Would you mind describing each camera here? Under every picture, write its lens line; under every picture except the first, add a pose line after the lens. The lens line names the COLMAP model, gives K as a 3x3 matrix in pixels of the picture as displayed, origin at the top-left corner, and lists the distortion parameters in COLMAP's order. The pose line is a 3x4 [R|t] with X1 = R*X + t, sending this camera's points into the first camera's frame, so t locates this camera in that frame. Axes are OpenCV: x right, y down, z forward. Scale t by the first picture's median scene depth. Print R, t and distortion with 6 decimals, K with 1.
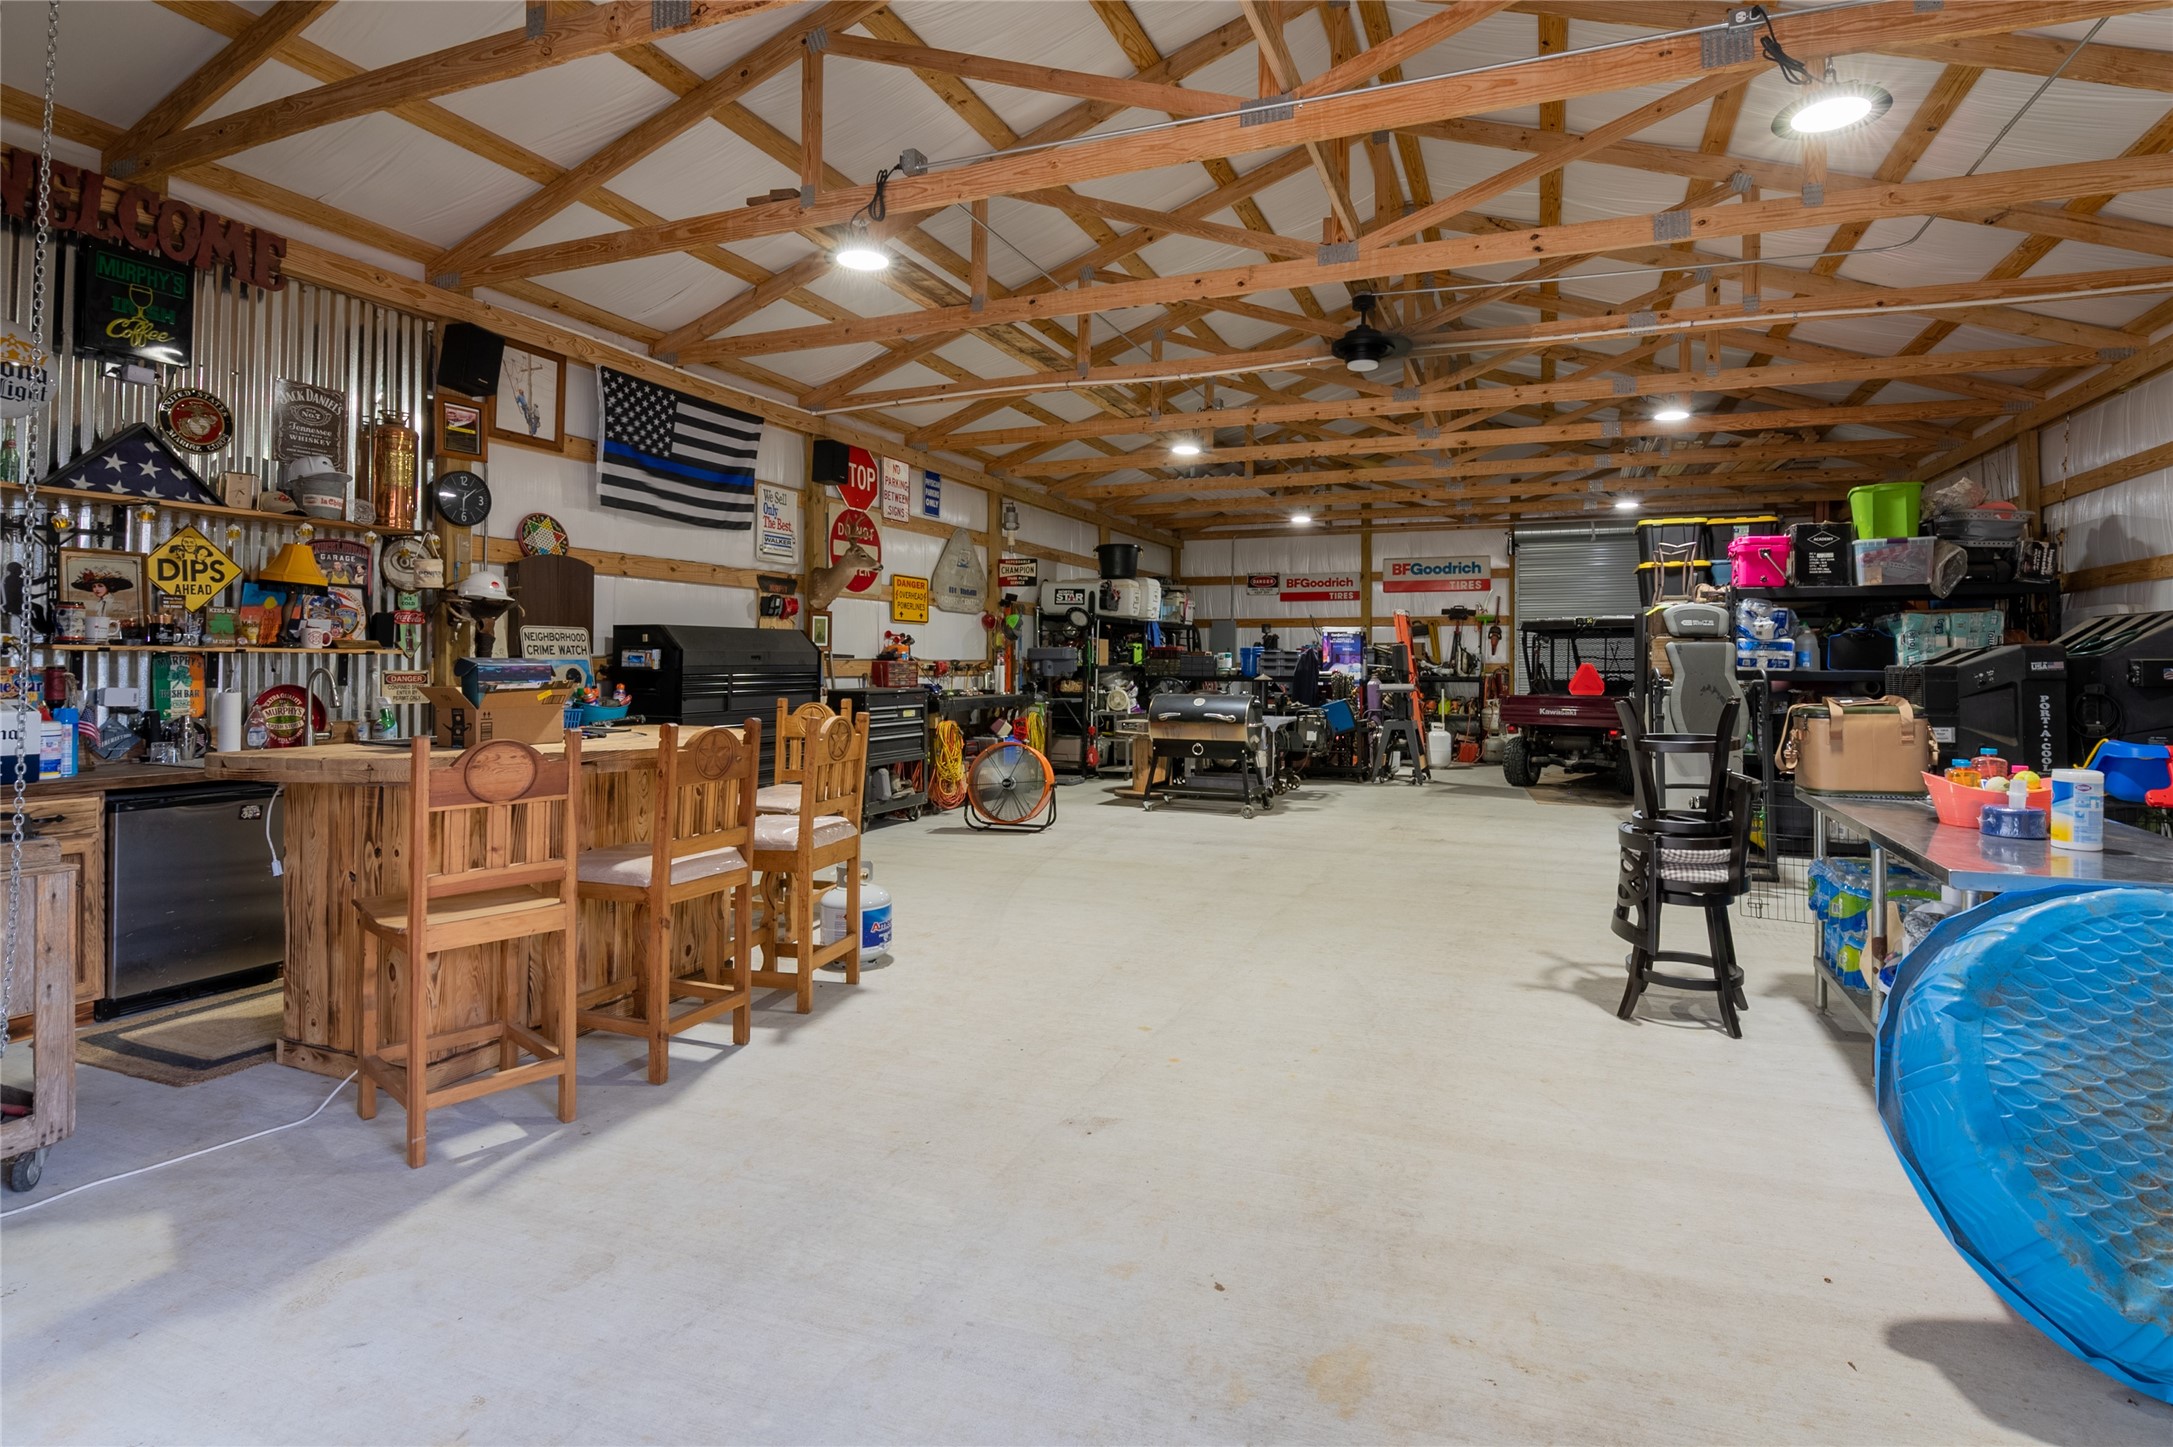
lens RADIAL K [[1084.2, 0, 1157.1], [0, 1084.2, 653.6], [0, 0, 1]] dist [-0.012493, -0.001937]
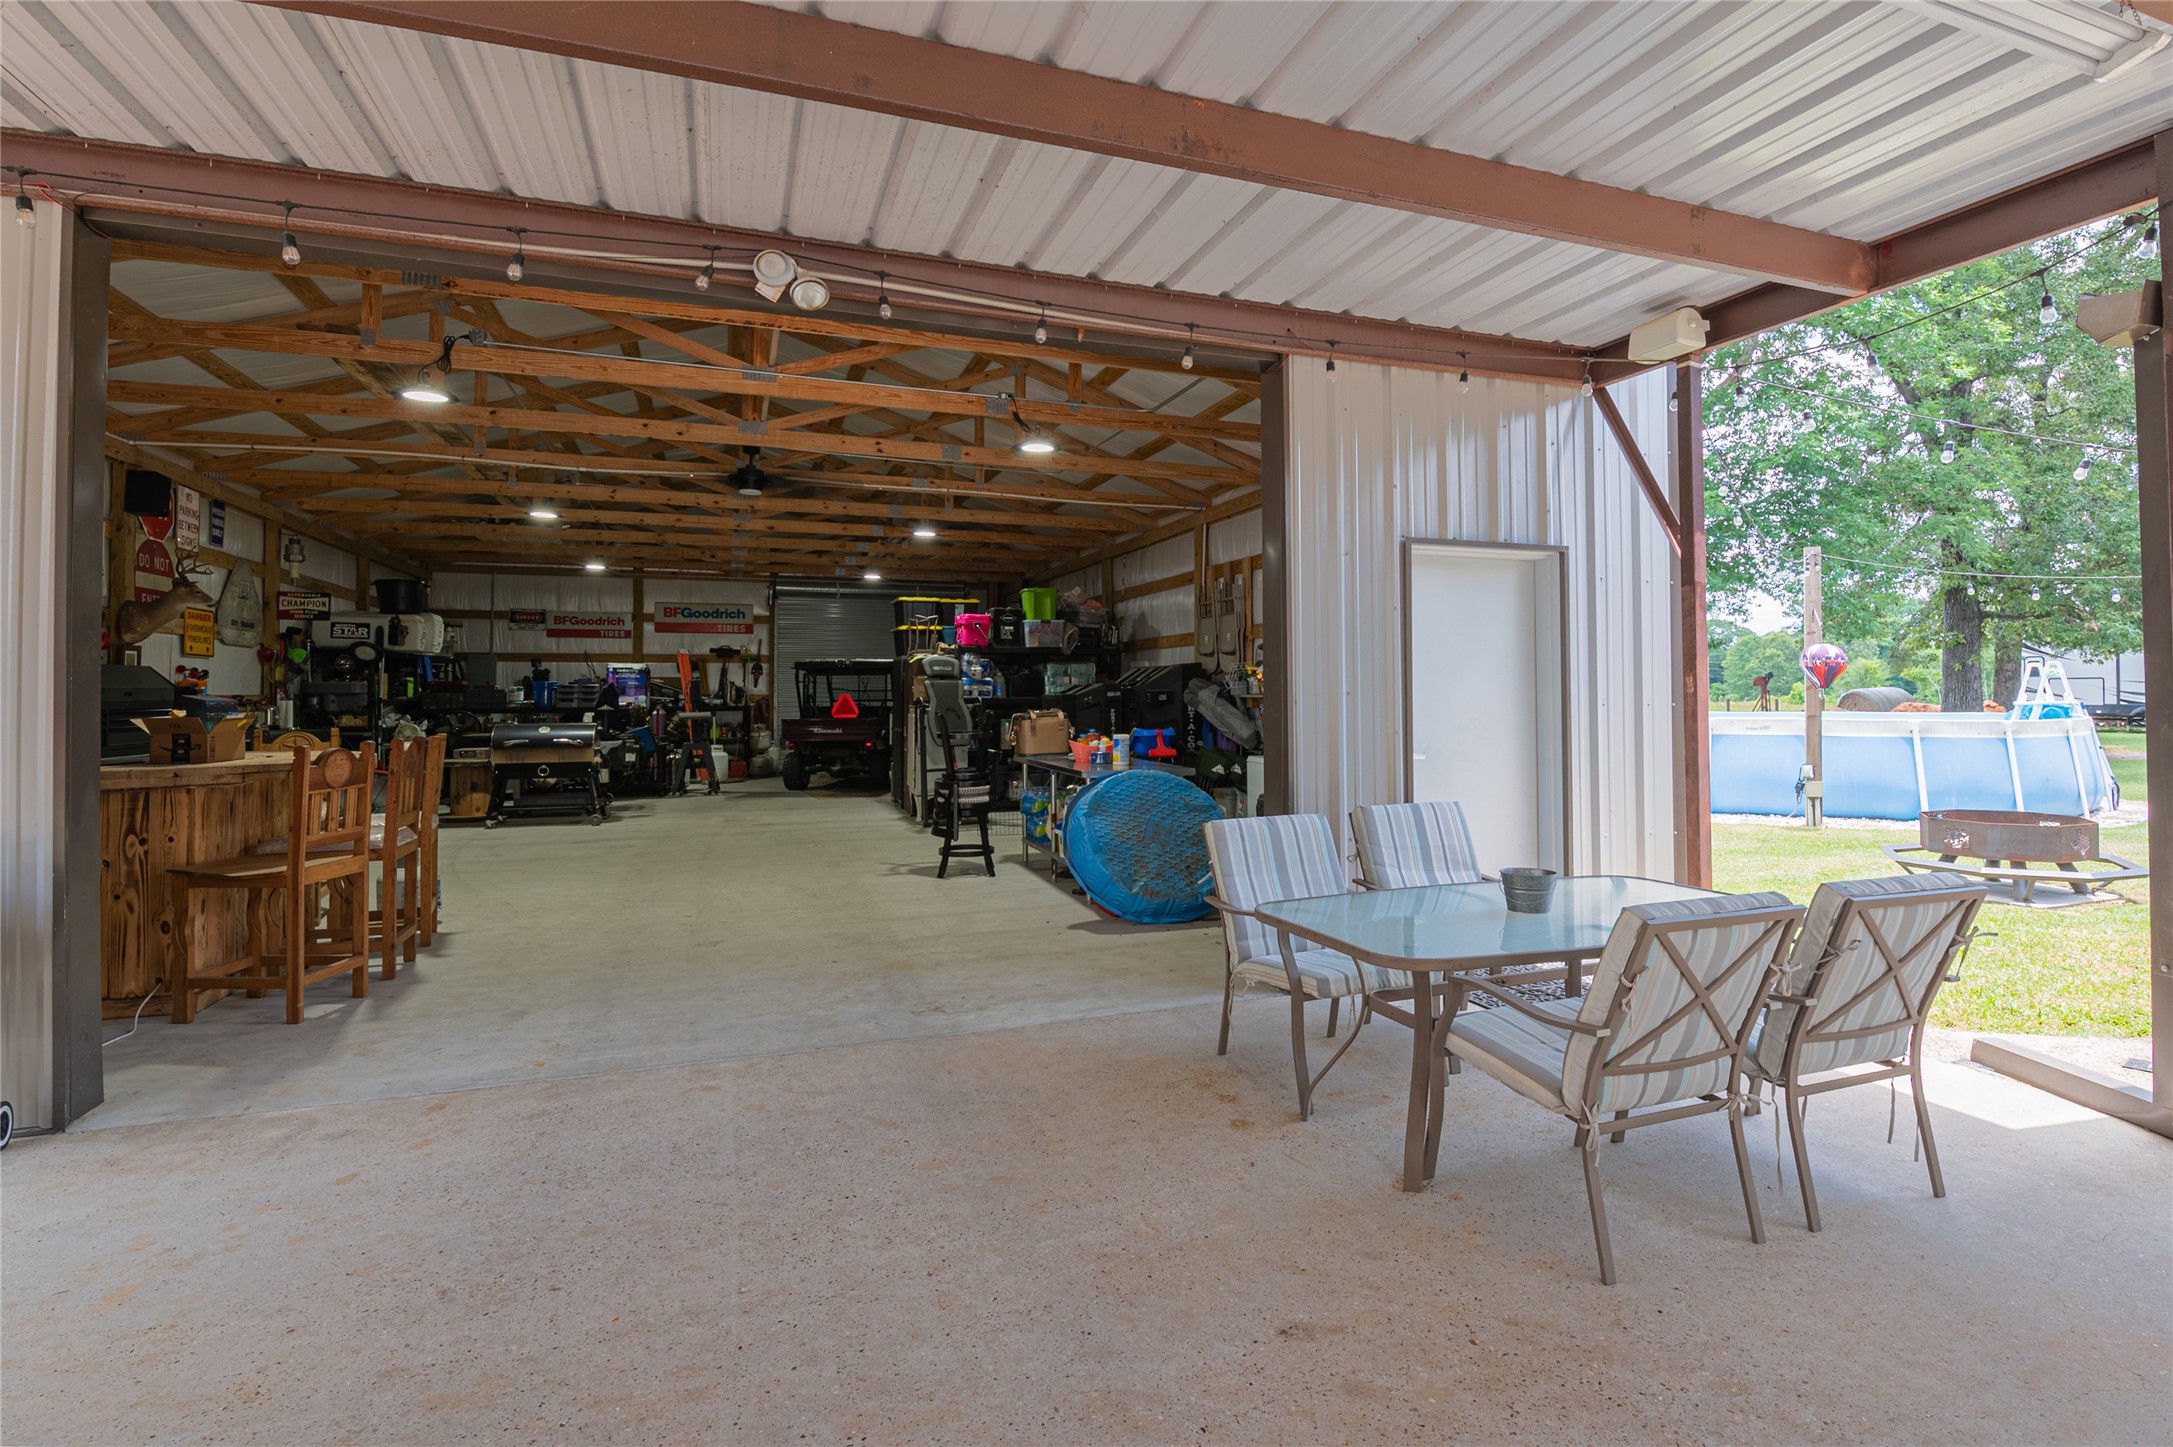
lens RADIAL K [[1084.2, 0, 1157.1], [0, 1084.2, 653.6], [0, 0, 1]] dist [-0.012493, -0.001937]
pose [[0.746981, 0.017482, 0.664616, -0.217449], [0.001429, 0.999610, -0.027899, -0.003380], [-0.664844, 0.021789, 0.746664, -0.269984]]
